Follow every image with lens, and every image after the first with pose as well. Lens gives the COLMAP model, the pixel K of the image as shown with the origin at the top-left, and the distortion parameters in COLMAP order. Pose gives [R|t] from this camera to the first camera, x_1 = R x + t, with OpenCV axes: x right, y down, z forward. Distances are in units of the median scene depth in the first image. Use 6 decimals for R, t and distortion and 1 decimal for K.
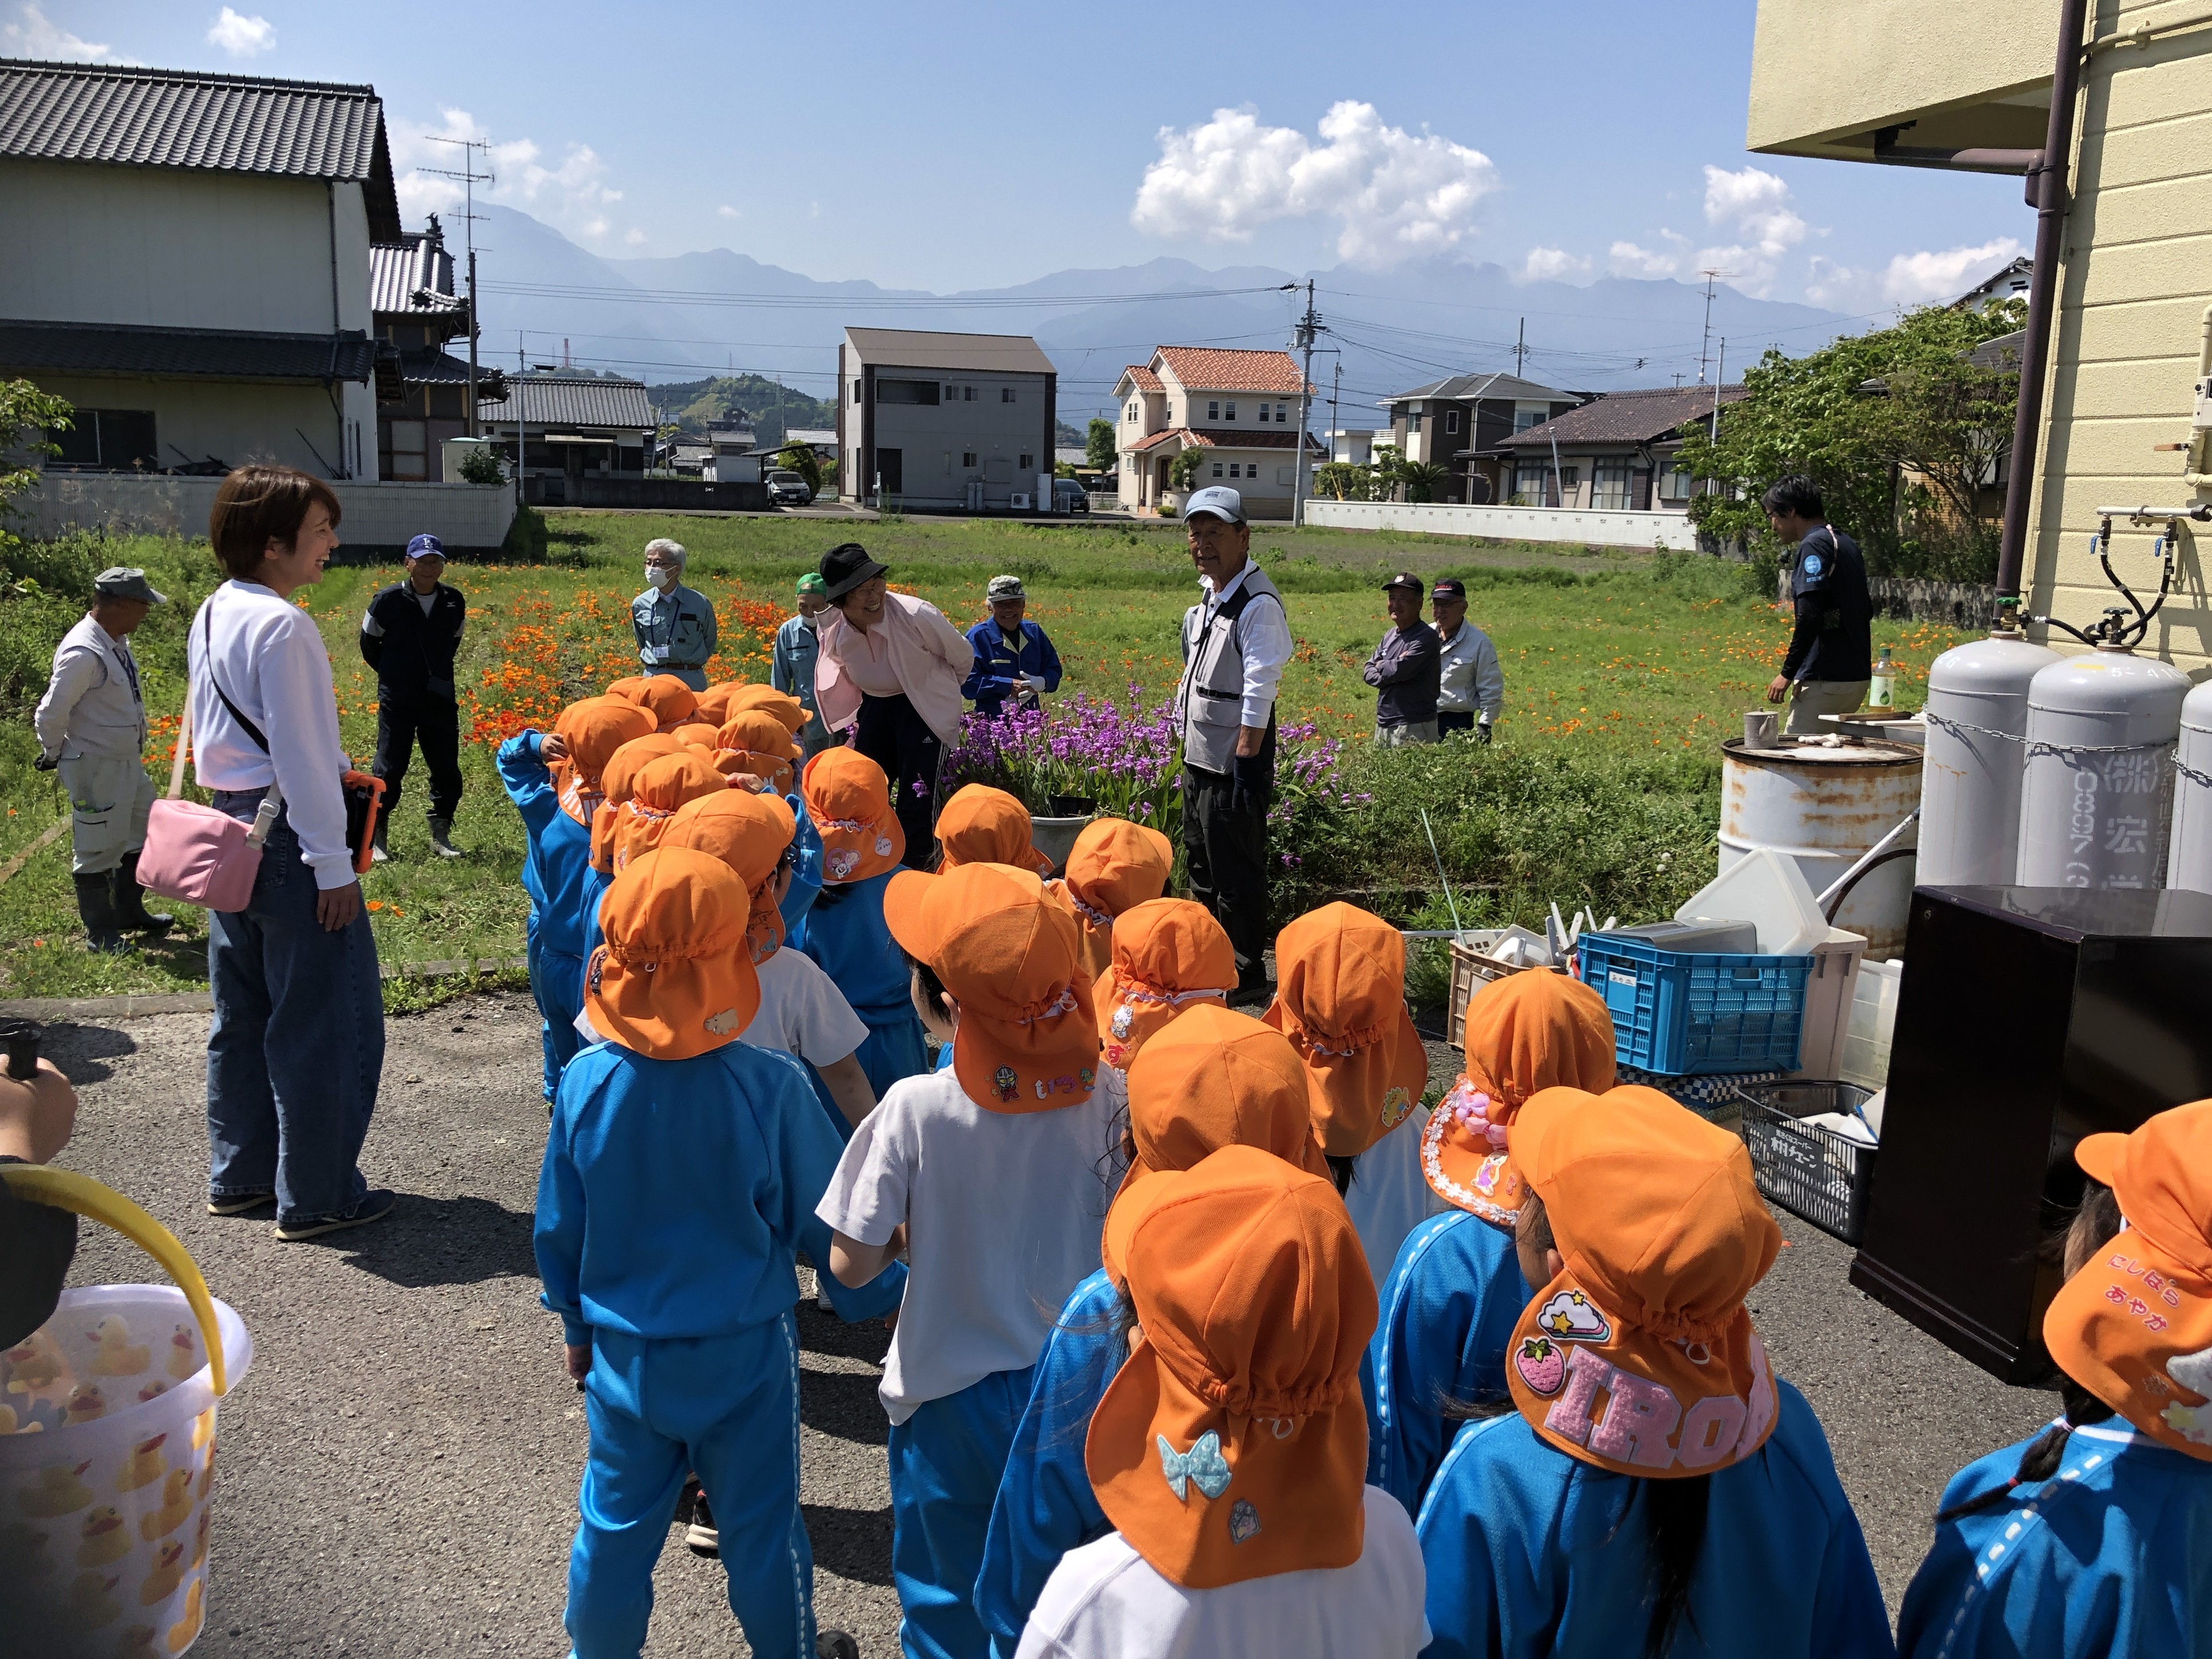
lens RADIAL K [[1907.7, 0, 1073.6], [0, 1907.7, 788.9], [0, 0, 1]] dist [0.125824, -0.165425]
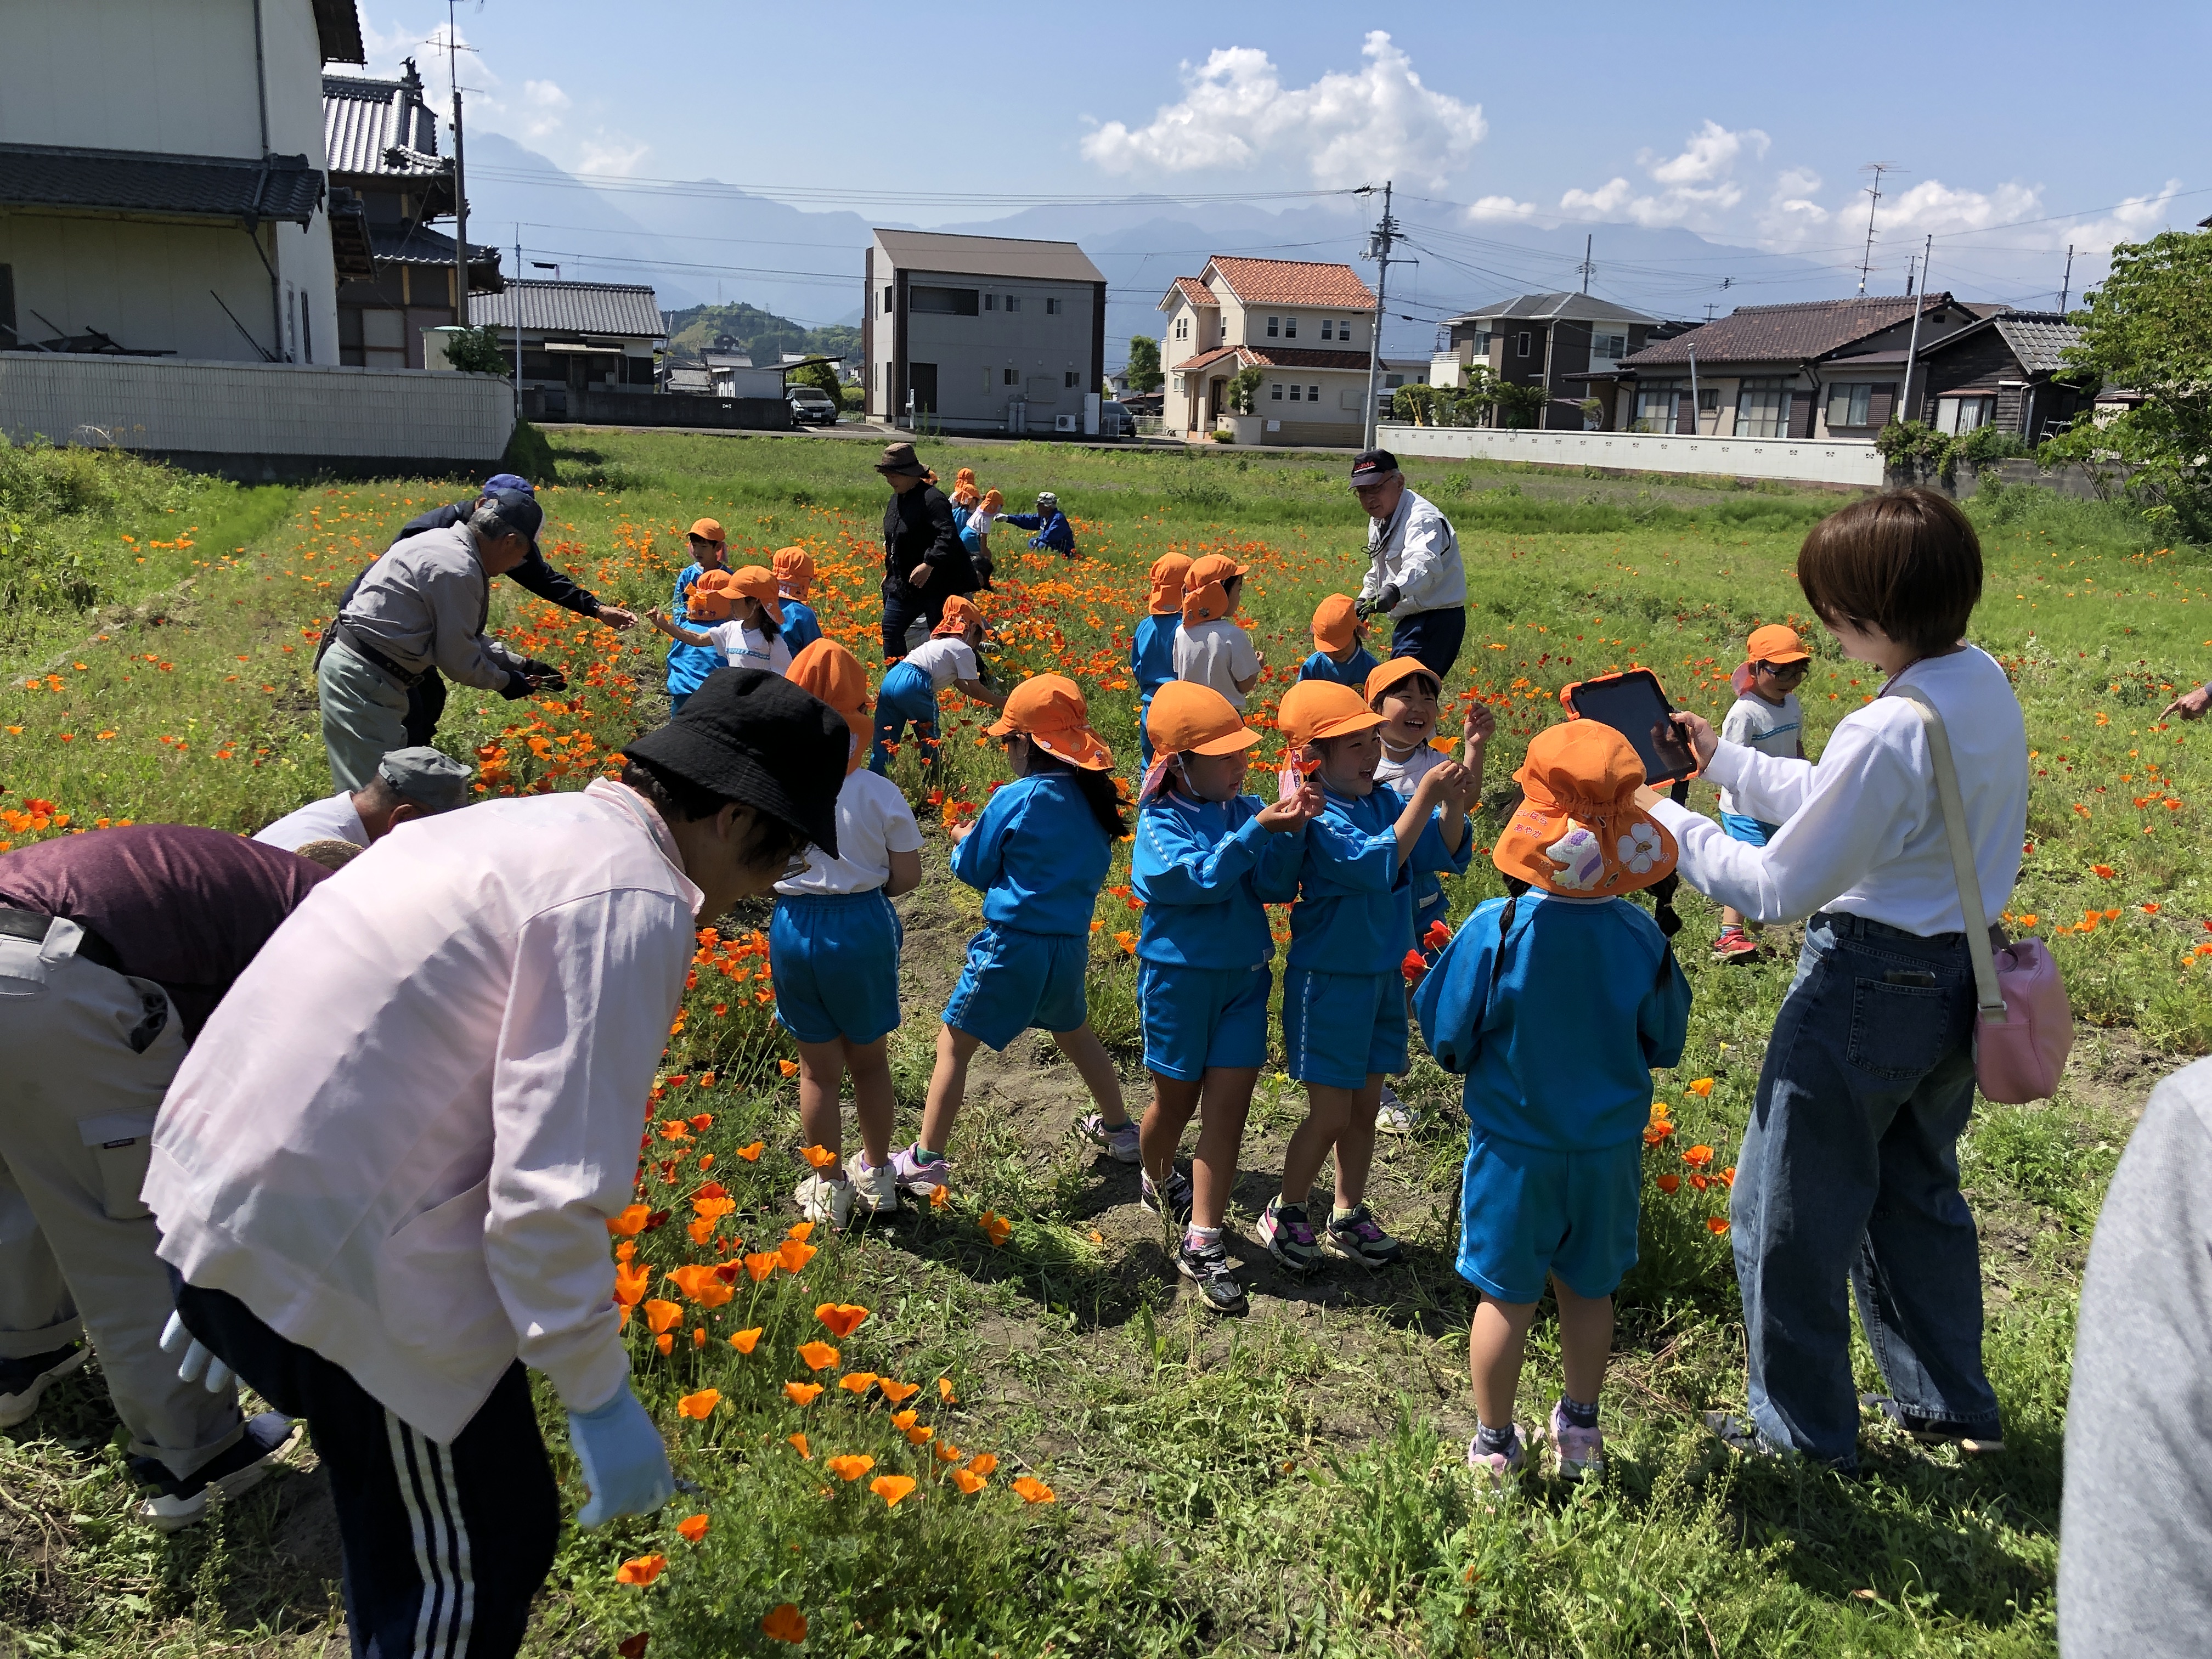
lens RADIAL K [[1847.8, 0, 1106.0], [0, 1847.8, 829.5], [0, 0, 1]] dist [0.028636, -0.005747]
pose [[0.999589, 0.004972, 0.028248, -0.042179], [-0.006715, 0.998058, 0.061933, -0.015496], [-0.027885, -0.062097, 0.997681, 0.139383]]
